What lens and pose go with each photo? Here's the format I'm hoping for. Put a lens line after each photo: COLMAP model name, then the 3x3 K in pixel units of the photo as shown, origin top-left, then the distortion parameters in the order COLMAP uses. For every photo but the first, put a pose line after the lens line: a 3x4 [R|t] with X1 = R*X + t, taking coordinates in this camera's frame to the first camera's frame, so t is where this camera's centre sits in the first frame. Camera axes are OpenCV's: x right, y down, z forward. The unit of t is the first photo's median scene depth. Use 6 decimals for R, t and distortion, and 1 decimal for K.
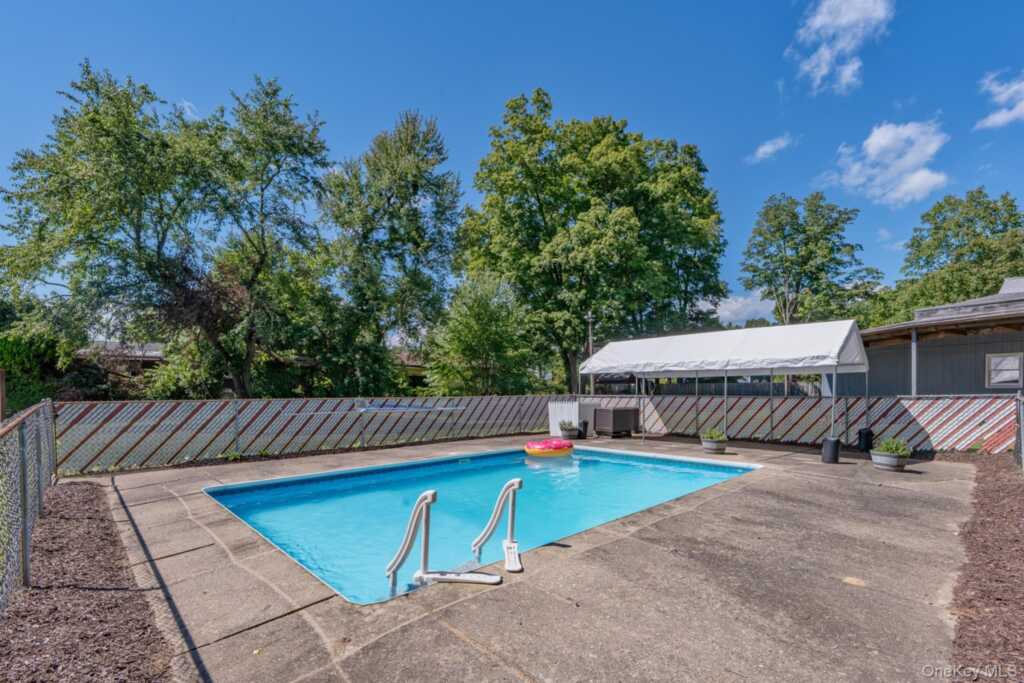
lens RADIAL K [[469.3, 0, 513.8], [0, 469.3, 400.9], [0, 0, 1]] dist [0.001900, -0.000046]
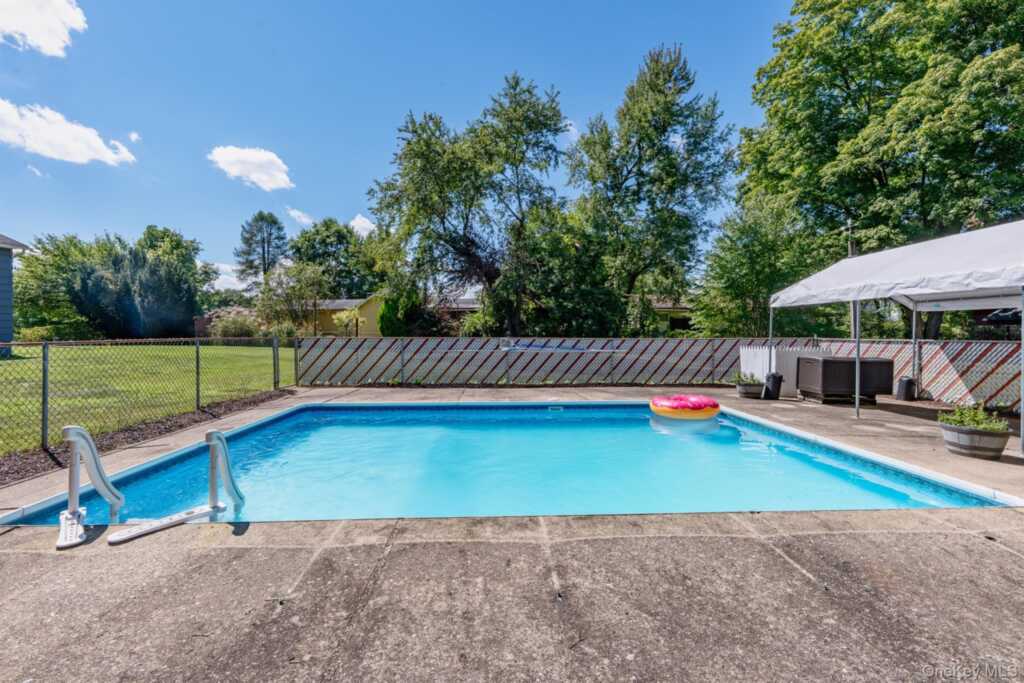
lens RADIAL K [[424.6, 0, 512.0], [0, 424.6, 341.5], [0, 0, 1]] dist [0.000730, -0.000565]
pose [[0.741703, 0.016381, -0.670528, 0.188836], [-0.019656, 0.999803, 0.002684, -0.000386], [0.670440, 0.011189, 0.741879, 0.170114]]
